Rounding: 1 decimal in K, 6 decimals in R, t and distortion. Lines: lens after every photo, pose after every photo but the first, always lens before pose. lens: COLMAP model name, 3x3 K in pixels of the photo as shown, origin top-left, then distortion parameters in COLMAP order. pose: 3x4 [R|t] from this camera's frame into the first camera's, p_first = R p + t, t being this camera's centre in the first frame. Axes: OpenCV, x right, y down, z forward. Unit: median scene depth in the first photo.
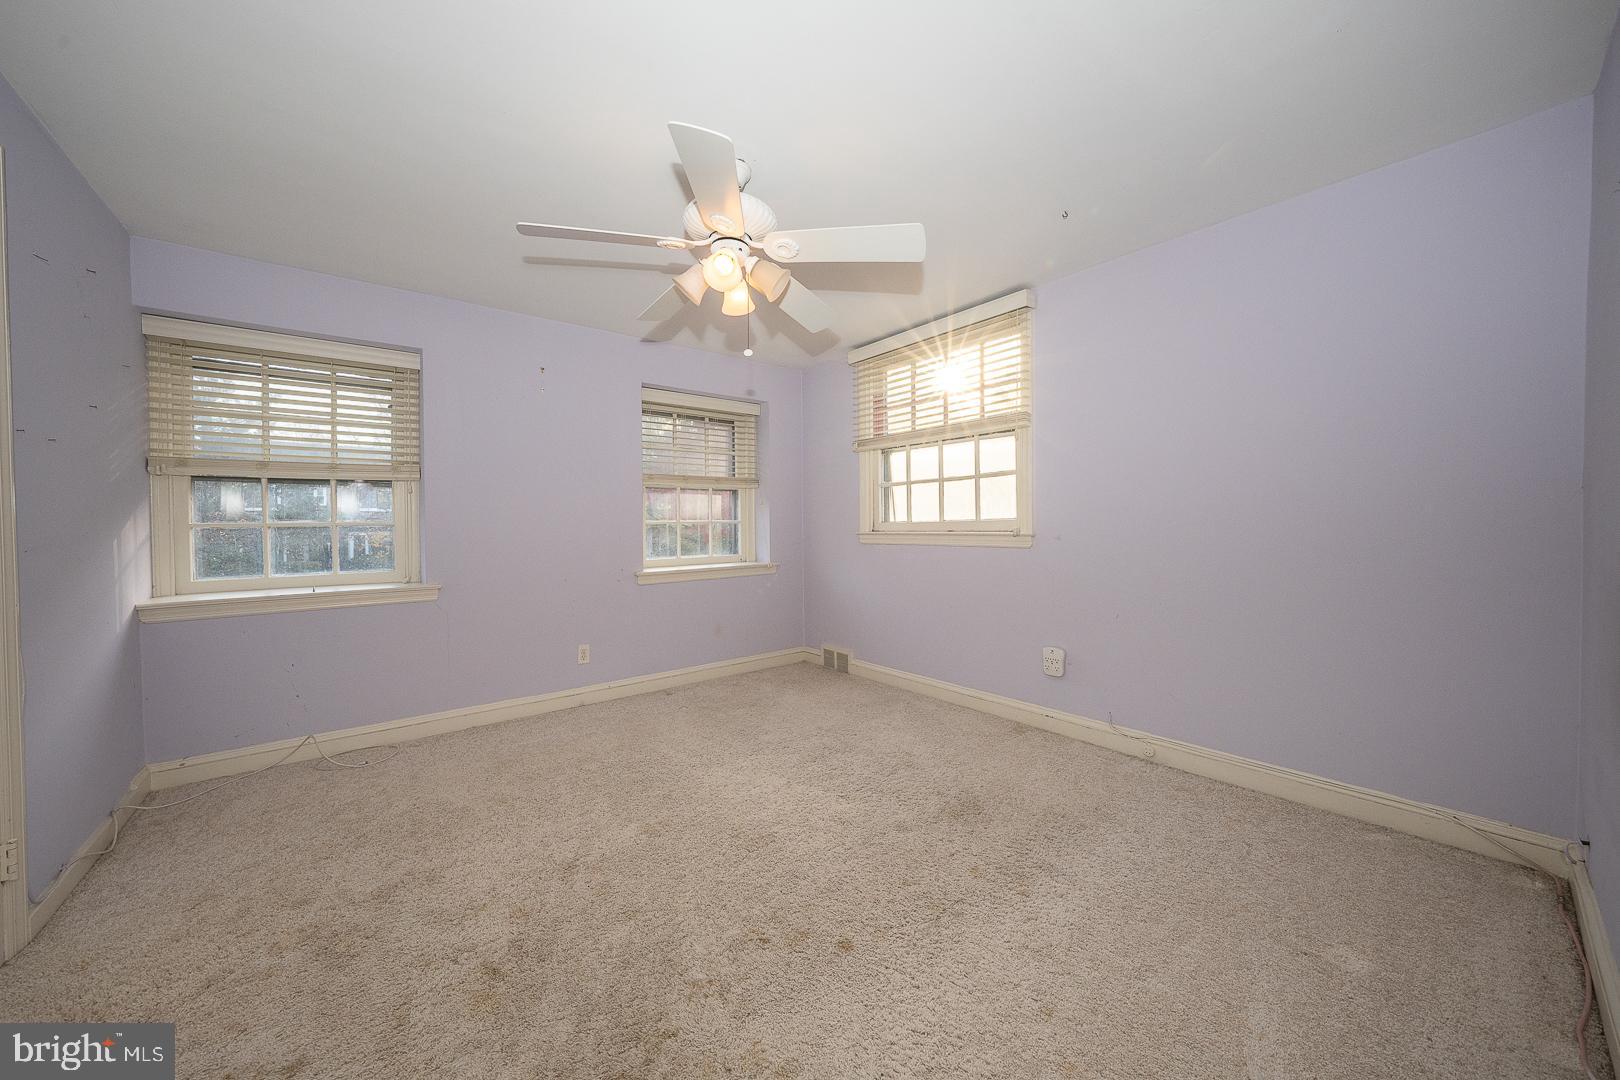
lens RADIAL K [[553.2, 0, 807.2], [0, 553.2, 532.8], [0, 0, 1]] dist [-0.023450, 0.000758]
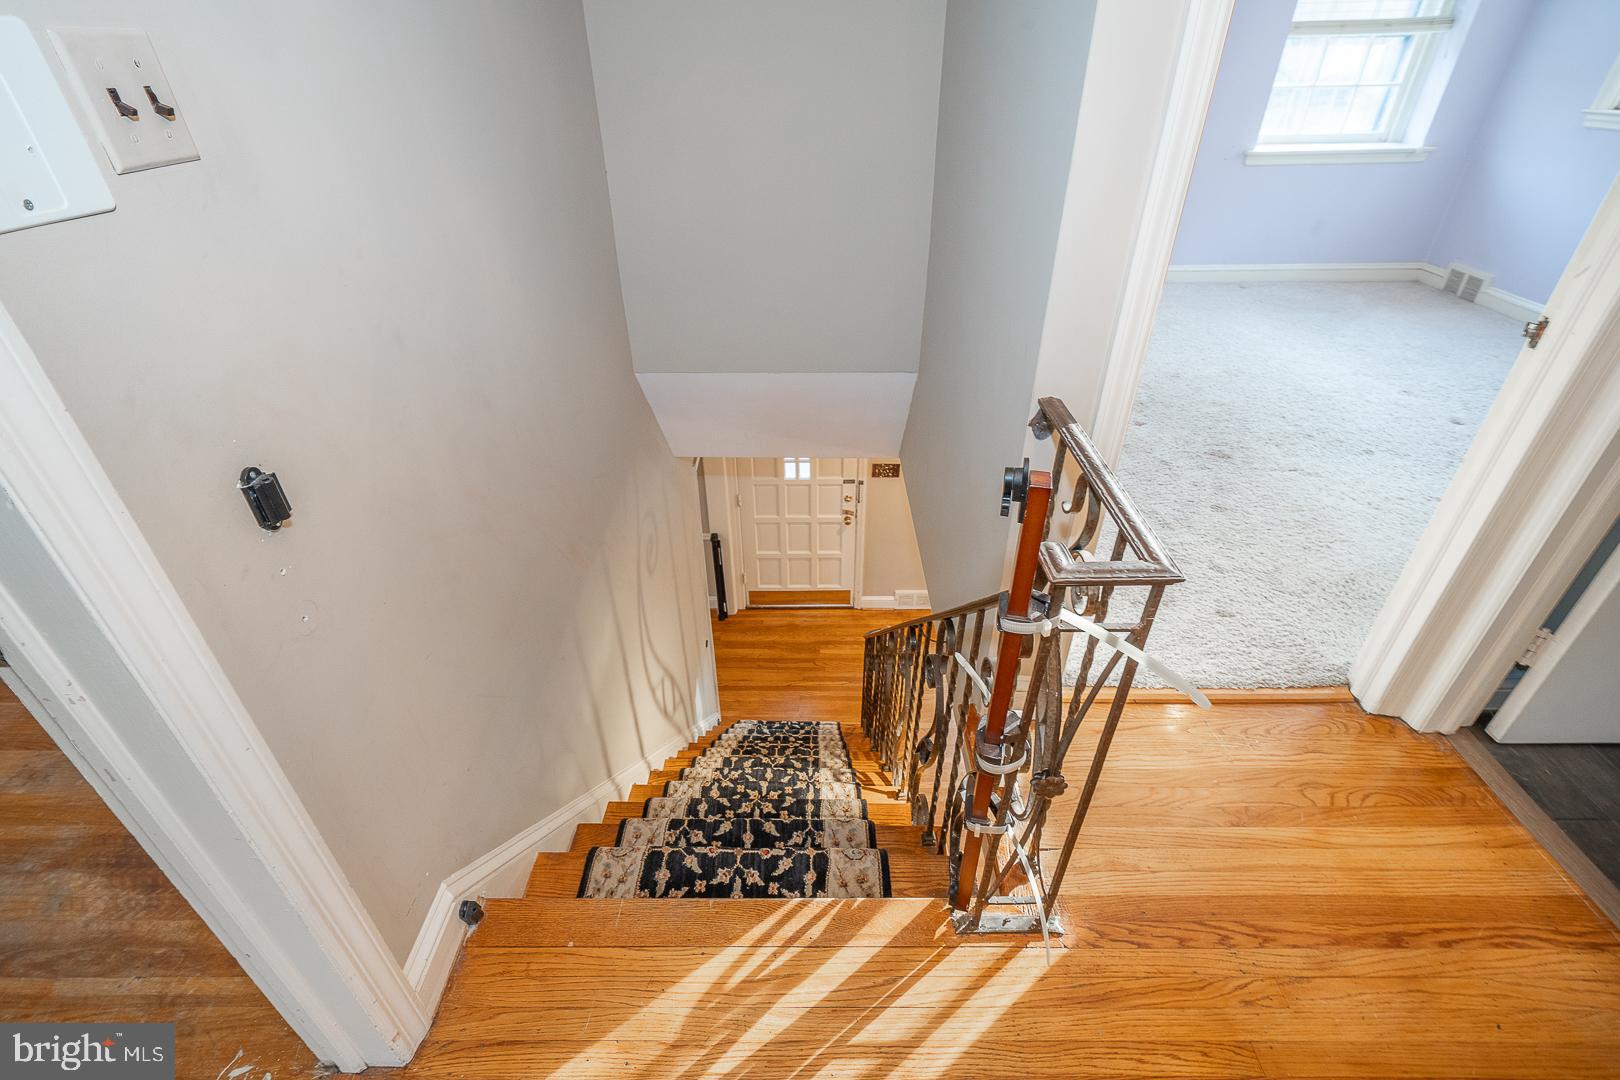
lens RADIAL K [[748.3, 0, 808.9], [0, 748.3, 534.9], [0, 0, 1]] dist [-0.000644, -0.000100]
pose [[0.773933, 0.351009, -0.527087, 0.015571], [-0.004011, 0.835029, 0.550192, -0.072355], [0.633255, -0.423698, 0.647664, -0.527210]]
